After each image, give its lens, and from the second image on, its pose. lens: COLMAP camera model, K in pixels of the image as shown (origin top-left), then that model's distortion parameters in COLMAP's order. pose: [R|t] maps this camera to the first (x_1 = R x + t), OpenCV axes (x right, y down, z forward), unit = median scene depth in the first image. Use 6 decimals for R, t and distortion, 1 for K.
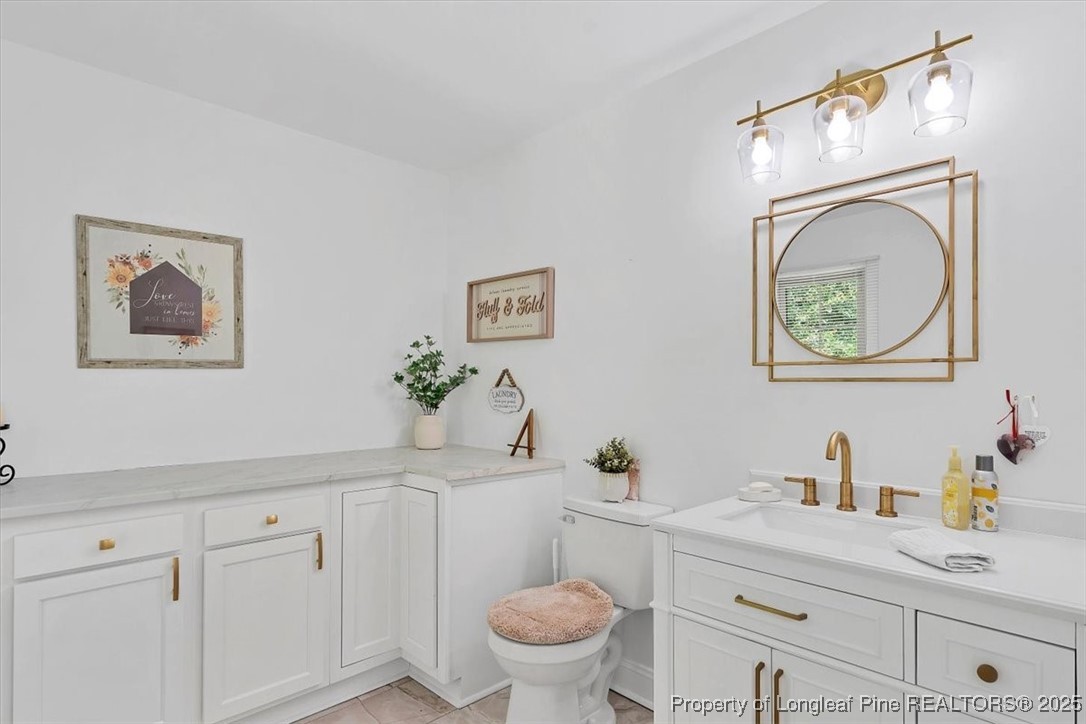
lens RADIAL K [[585.7, 0, 547.6], [0, 585.7, 384.3], [0, 0, 1]] dist [-0.004748, -0.000467]
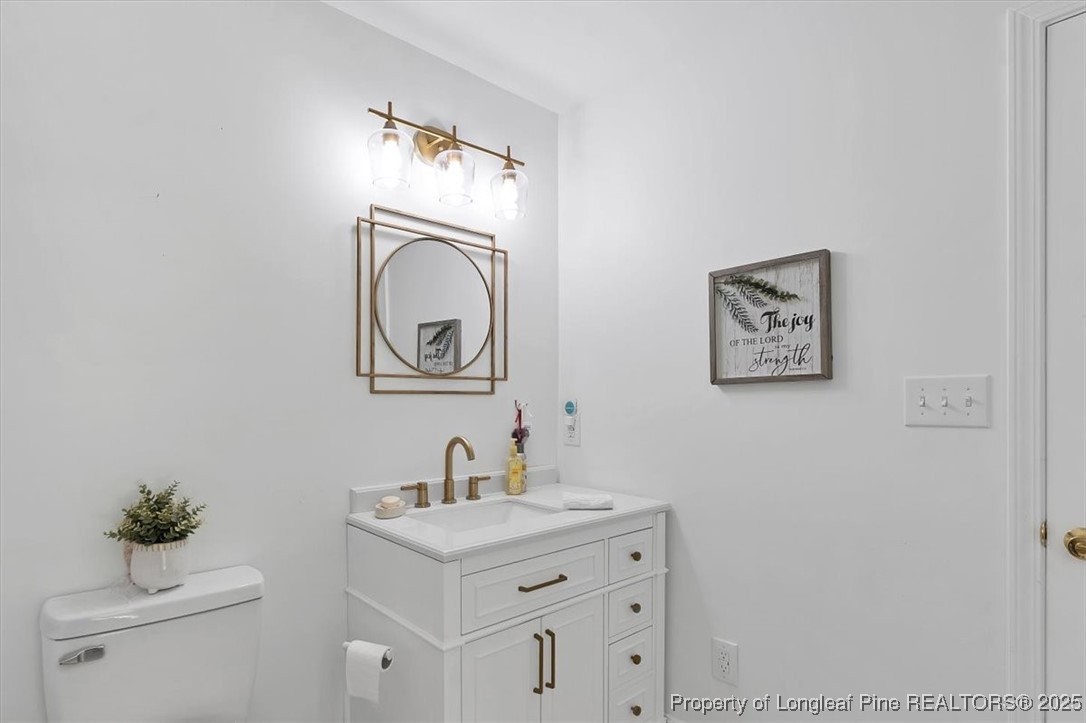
lens RADIAL K [[609.1, 0, 512.3], [0, 609.1, 395.6], [0, 0, 1]] dist [-0.000178, -0.000174]
pose [[0.002392, -0.007343, 0.999970, -0.712865], [-0.008358, 0.999938, 0.007363, -0.011521], [-0.999962, -0.008375, 0.002331, 0.867281]]
